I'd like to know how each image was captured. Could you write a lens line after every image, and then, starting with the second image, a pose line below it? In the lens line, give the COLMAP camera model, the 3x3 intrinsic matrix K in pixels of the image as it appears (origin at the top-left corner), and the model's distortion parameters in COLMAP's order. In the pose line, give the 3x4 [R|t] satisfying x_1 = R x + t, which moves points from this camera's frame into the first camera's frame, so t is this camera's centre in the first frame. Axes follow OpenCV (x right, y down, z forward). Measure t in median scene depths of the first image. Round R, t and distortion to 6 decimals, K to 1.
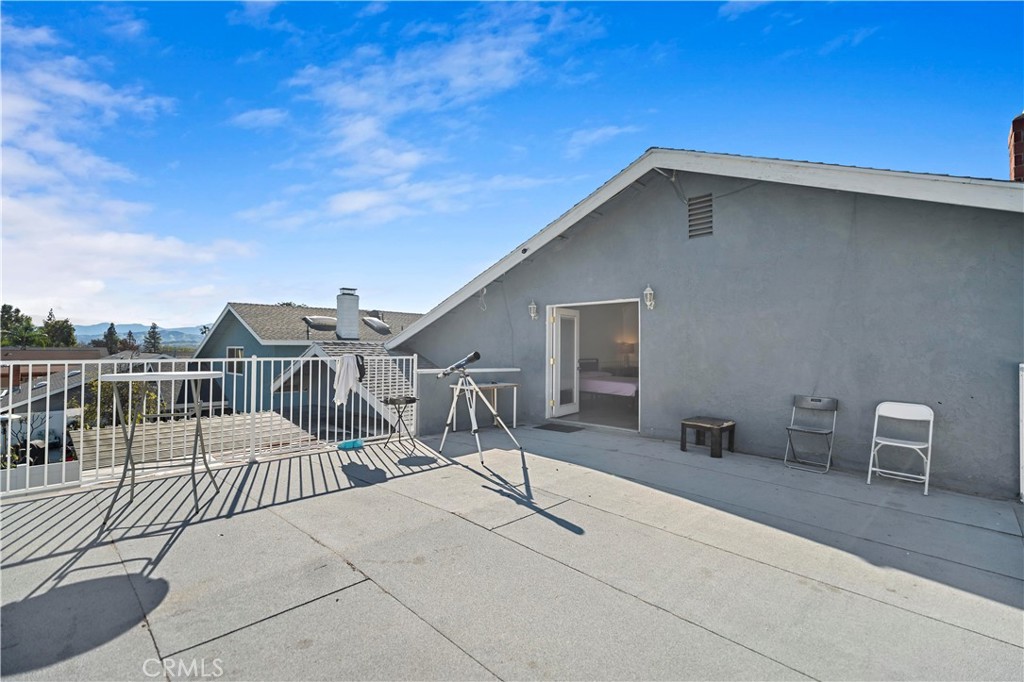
lens RADIAL K [[459.6, 0, 515.3], [0, 459.6, 343.4], [0, 0, 1]] dist [0.001349, 0.000345]
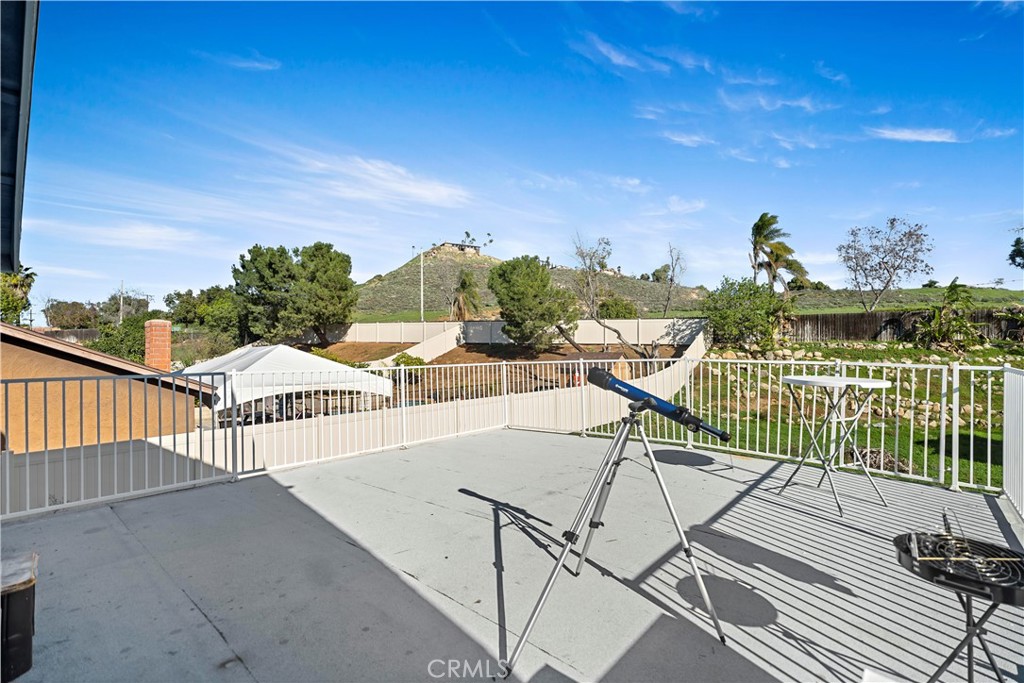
lens RADIAL K [[459.6, 0, 515.3], [0, 459.6, 343.9], [0, 0, 1]] dist [0.001349, 0.000345]
pose [[-0.999243, 0.001836, -0.038857, 0.028298], [0.002539, 0.999834, -0.018040, -0.001035], [0.038818, -0.018125, -0.999082, 2.088144]]
